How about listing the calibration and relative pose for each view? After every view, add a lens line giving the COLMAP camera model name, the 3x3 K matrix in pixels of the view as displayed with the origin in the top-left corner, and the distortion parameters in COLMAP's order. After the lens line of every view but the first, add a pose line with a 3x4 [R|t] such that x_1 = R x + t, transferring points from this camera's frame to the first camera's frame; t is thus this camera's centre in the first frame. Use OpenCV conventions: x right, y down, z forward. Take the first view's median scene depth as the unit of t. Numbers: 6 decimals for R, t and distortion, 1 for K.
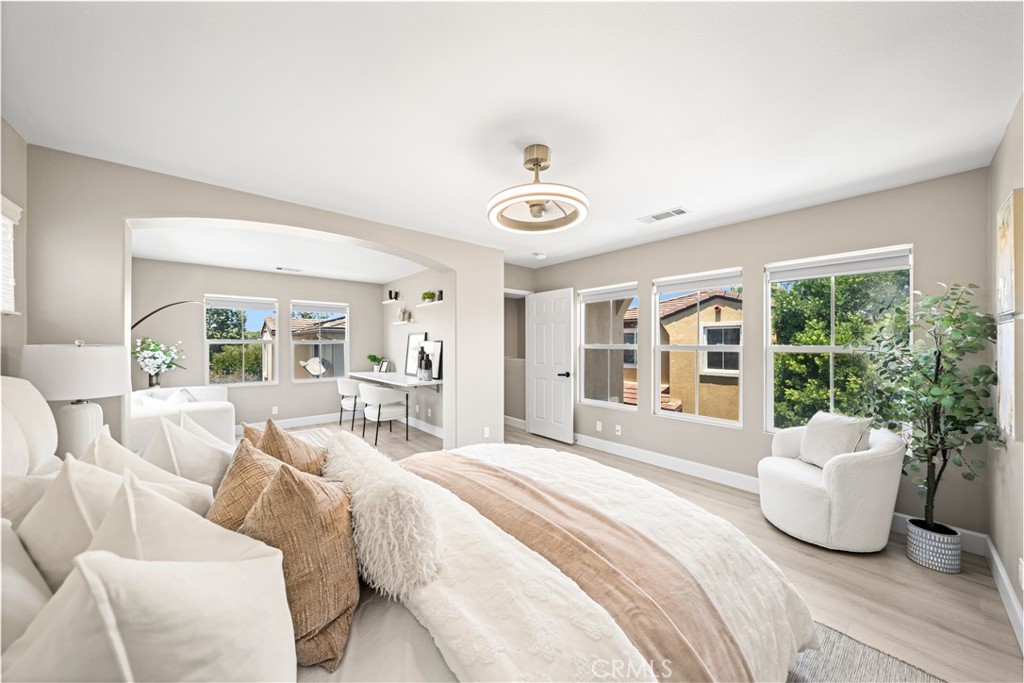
lens RADIAL K [[350.4, 0, 519.1], [0, 350.4, 345.1], [0, 0, 1]] dist [-0.003458, -0.000364]
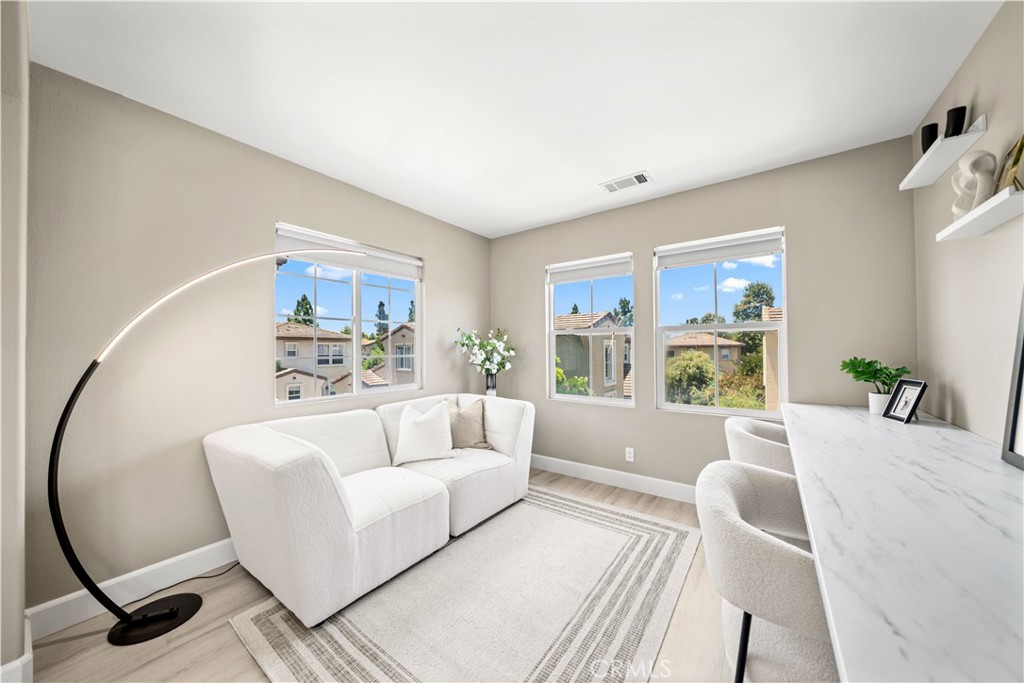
lens RADIAL K [[350.4, 0, 515.6], [0, 350.4, 345.2], [0, 0, 1]] dist [-0.003458, -0.000364]
pose [[0.220961, -0.009675, -0.975235, -0.221139], [0.005706, 0.999946, -0.008628, 0.020306], [0.975266, -0.003659, 0.221004, 0.783016]]
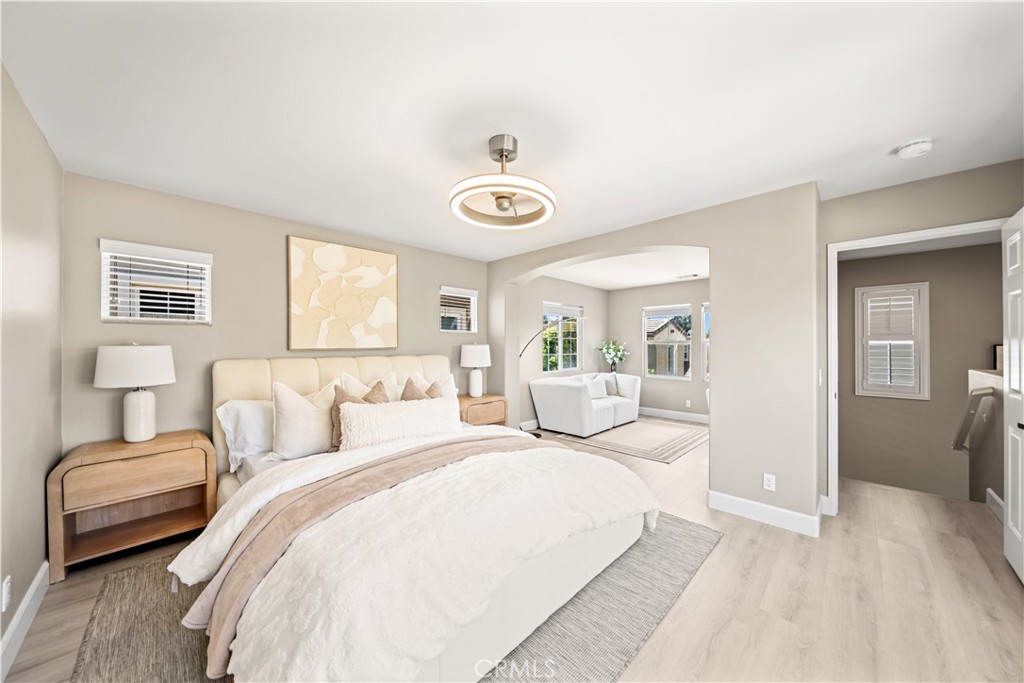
lens RADIAL K [[350.4, 0, 513.6], [0, 350.4, 342.2], [0, 0, 1]] dist [-0.003458, -0.000364]
pose [[0.072250, -0.007612, -0.997358, 0.421459], [-0.002540, 0.999966, -0.007816, 0.000173], [0.997383, 0.003098, 0.072228, 0.400738]]
